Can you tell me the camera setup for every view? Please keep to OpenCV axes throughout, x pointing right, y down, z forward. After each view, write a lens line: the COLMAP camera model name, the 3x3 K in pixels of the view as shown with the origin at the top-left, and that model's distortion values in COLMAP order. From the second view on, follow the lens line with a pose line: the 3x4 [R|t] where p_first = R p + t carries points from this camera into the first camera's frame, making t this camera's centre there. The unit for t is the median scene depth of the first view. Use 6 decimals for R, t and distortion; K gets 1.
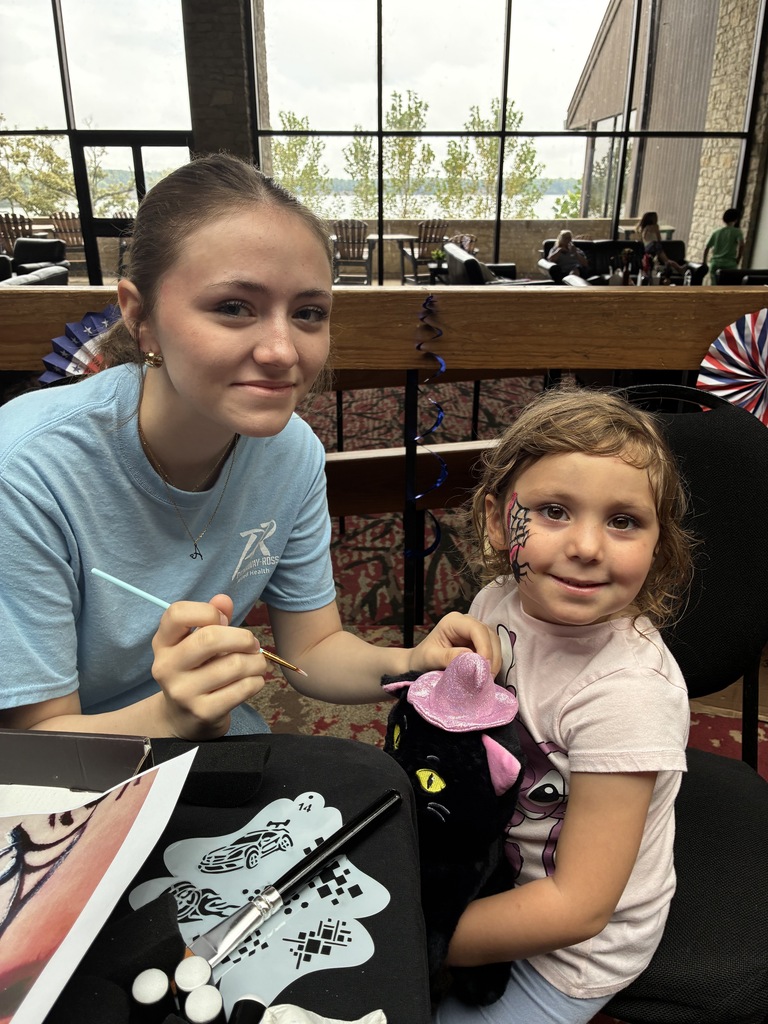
lens RADIAL K [[805.9, 0, 384.0], [0, 805.9, 512.0], [0, 0, 1]] dist [-0.009751, -0.012562]
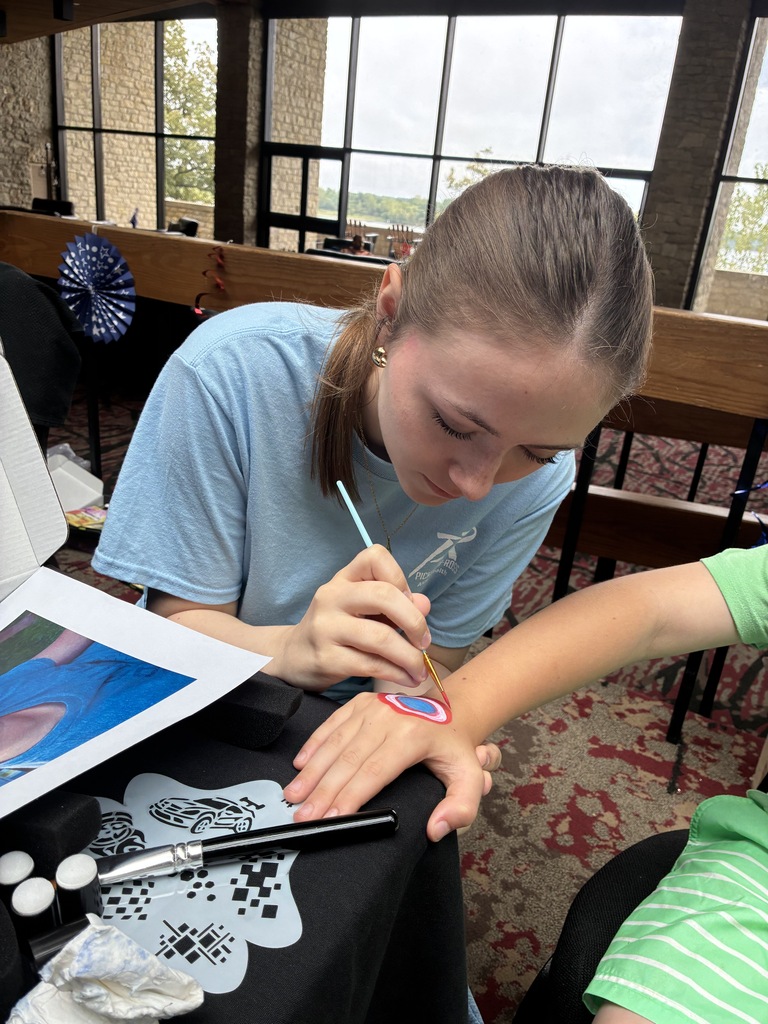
lens RADIAL K [[805.9, 0, 384.0], [0, 805.9, 512.0], [0, 0, 1]] dist [-0.009751, -0.012562]
pose [[0.862910, 0.255075, -0.436261, 0.296639], [-0.274657, 0.961358, 0.018829, 0.037141], [0.424206, 0.103575, 0.899623, 0.266785]]
